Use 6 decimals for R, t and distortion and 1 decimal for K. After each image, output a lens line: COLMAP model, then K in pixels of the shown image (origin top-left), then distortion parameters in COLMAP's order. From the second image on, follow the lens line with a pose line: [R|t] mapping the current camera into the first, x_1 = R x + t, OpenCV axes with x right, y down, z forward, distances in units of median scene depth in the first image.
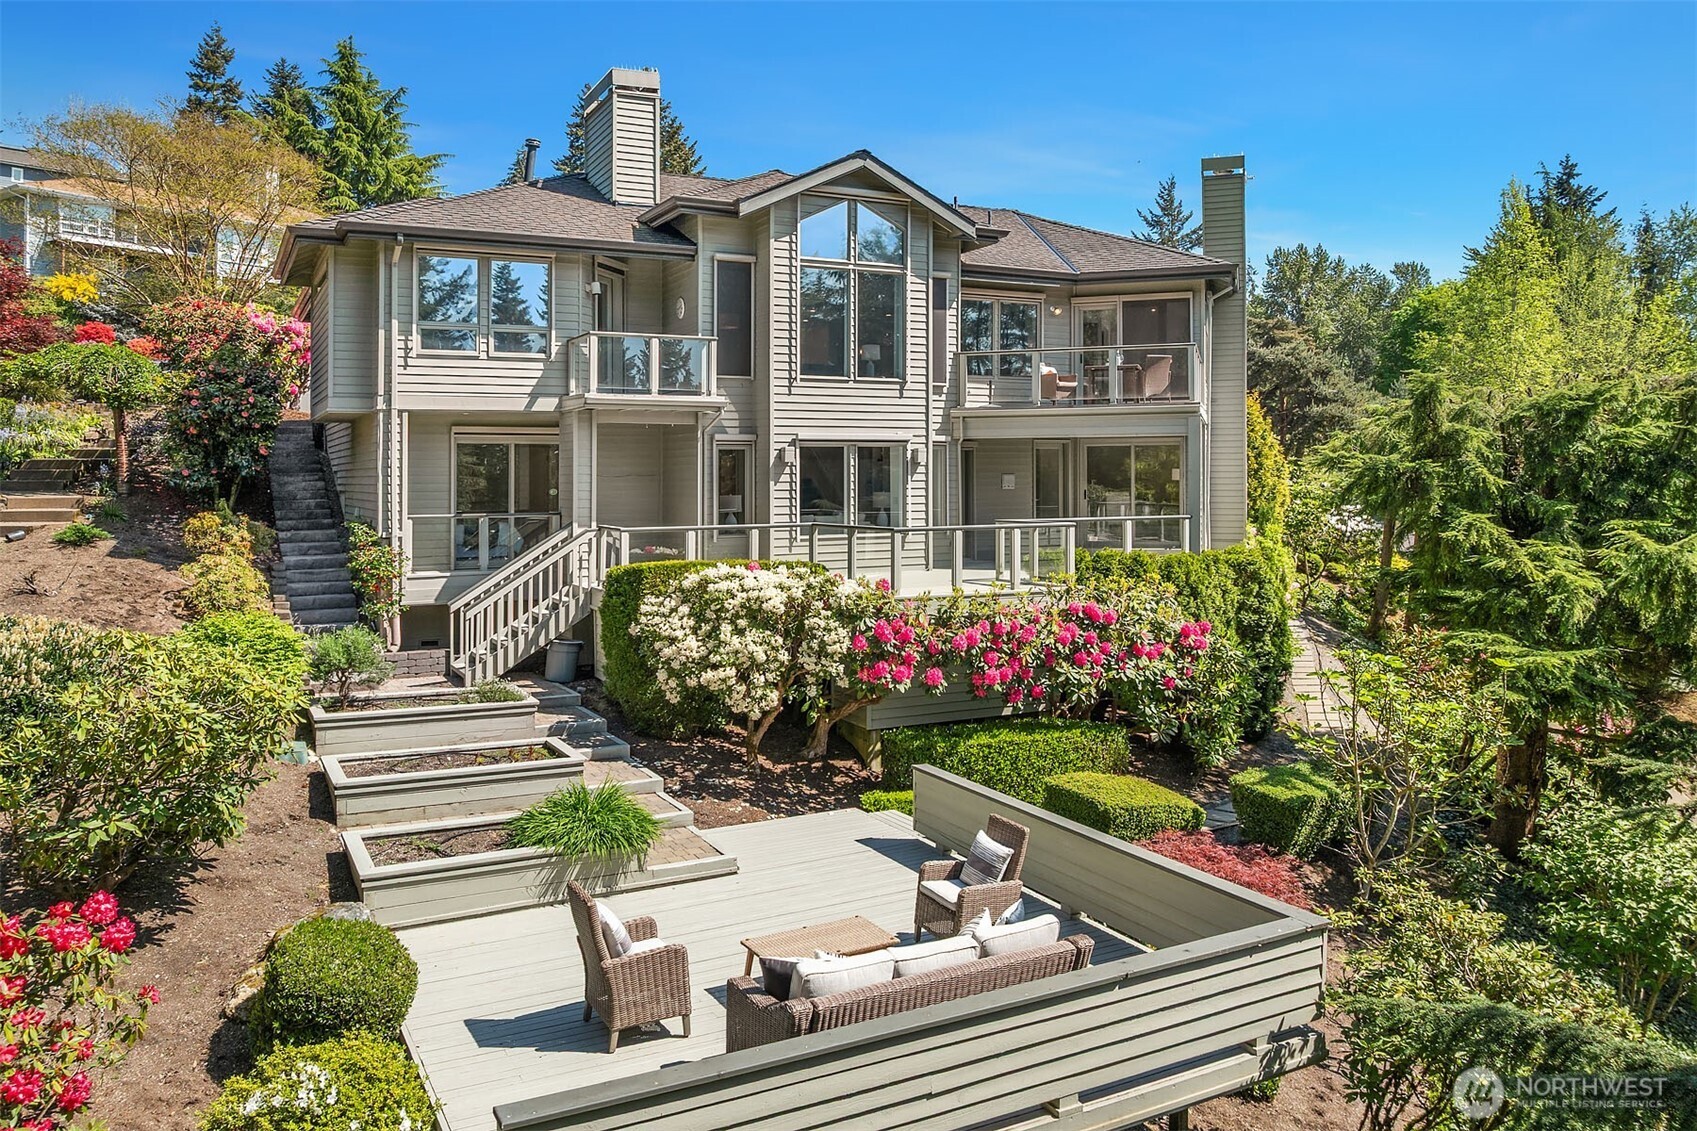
lens RADIAL K [[1335.7, 0, 848.5], [0, 1335.7, 565.5], [0, 0, 1]] dist [-0.049715, 0.000714]
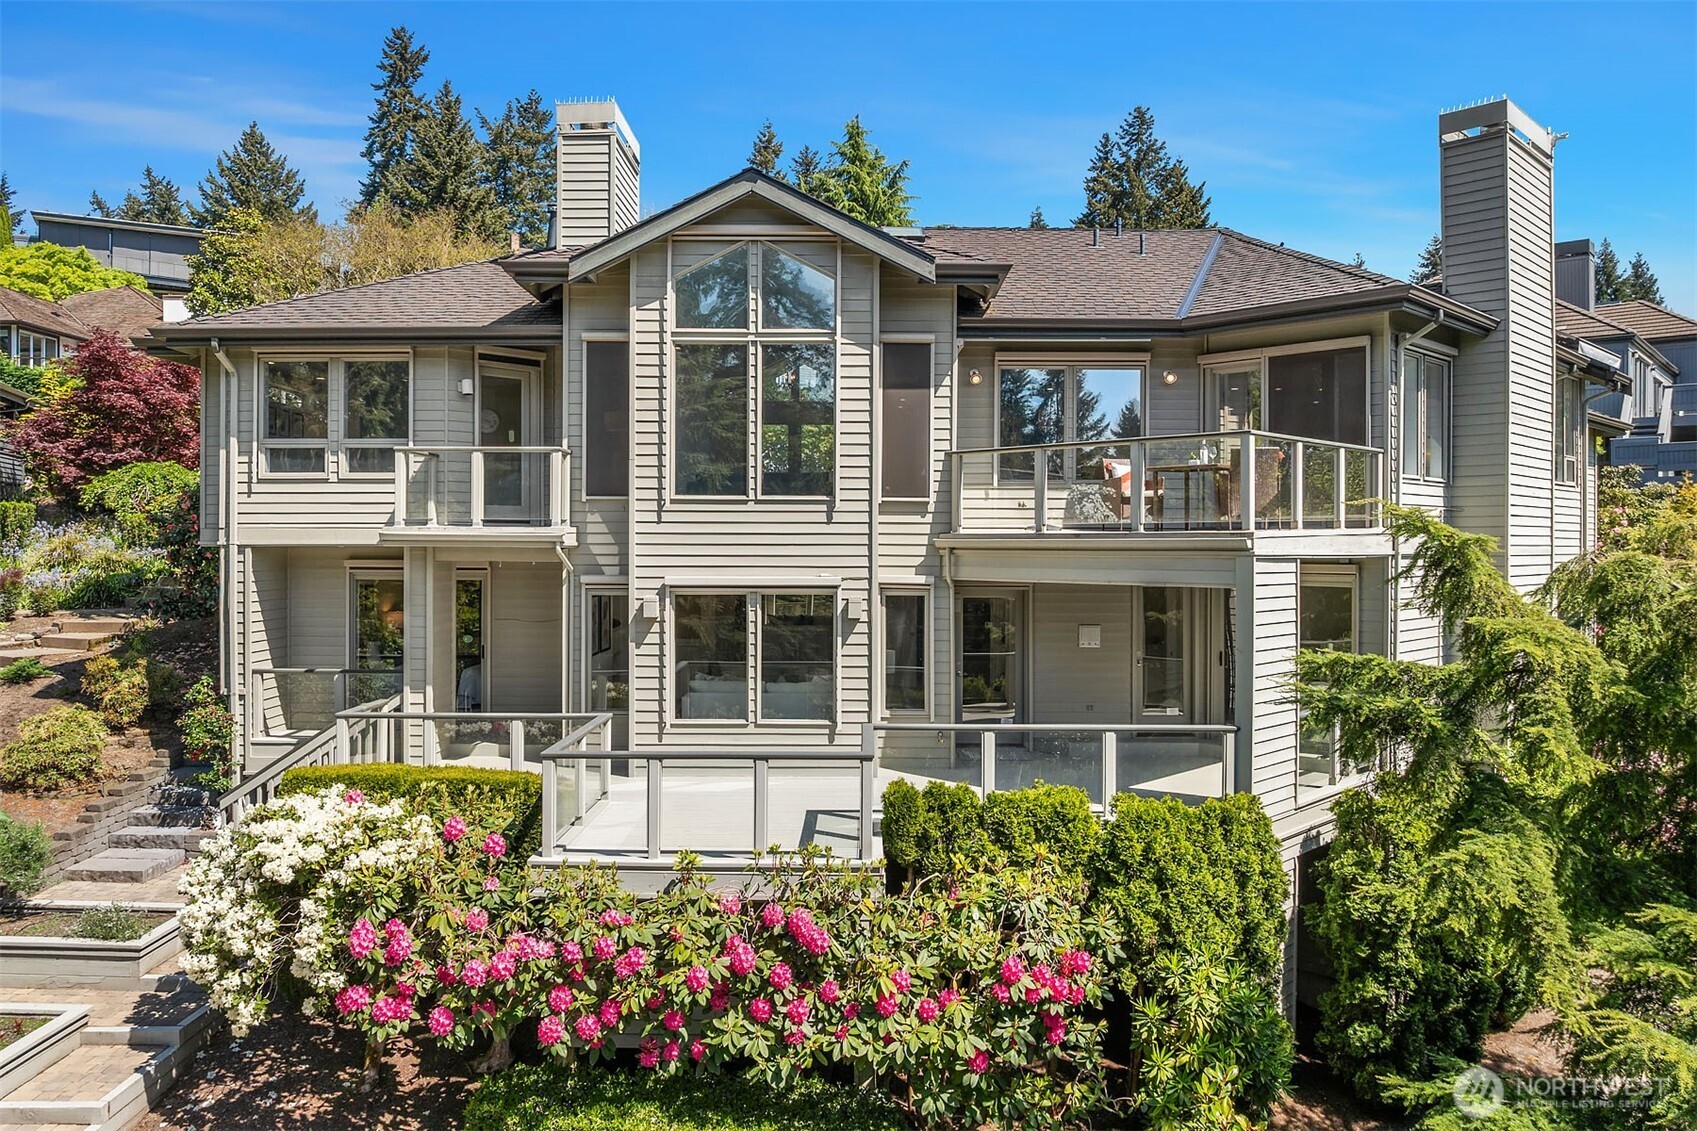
lens RADIAL K [[1338.3, 0, 894.7], [0, 1338.3, 600.6], [0, 0, 1]] dist [-0.046105, -0.003749]
pose [[0.885901, 0.025405, -0.463178, 0.392923], [-0.034201, 0.999359, -0.010600, -0.081249], [0.462612, 0.025232, 0.886202, 0.416110]]
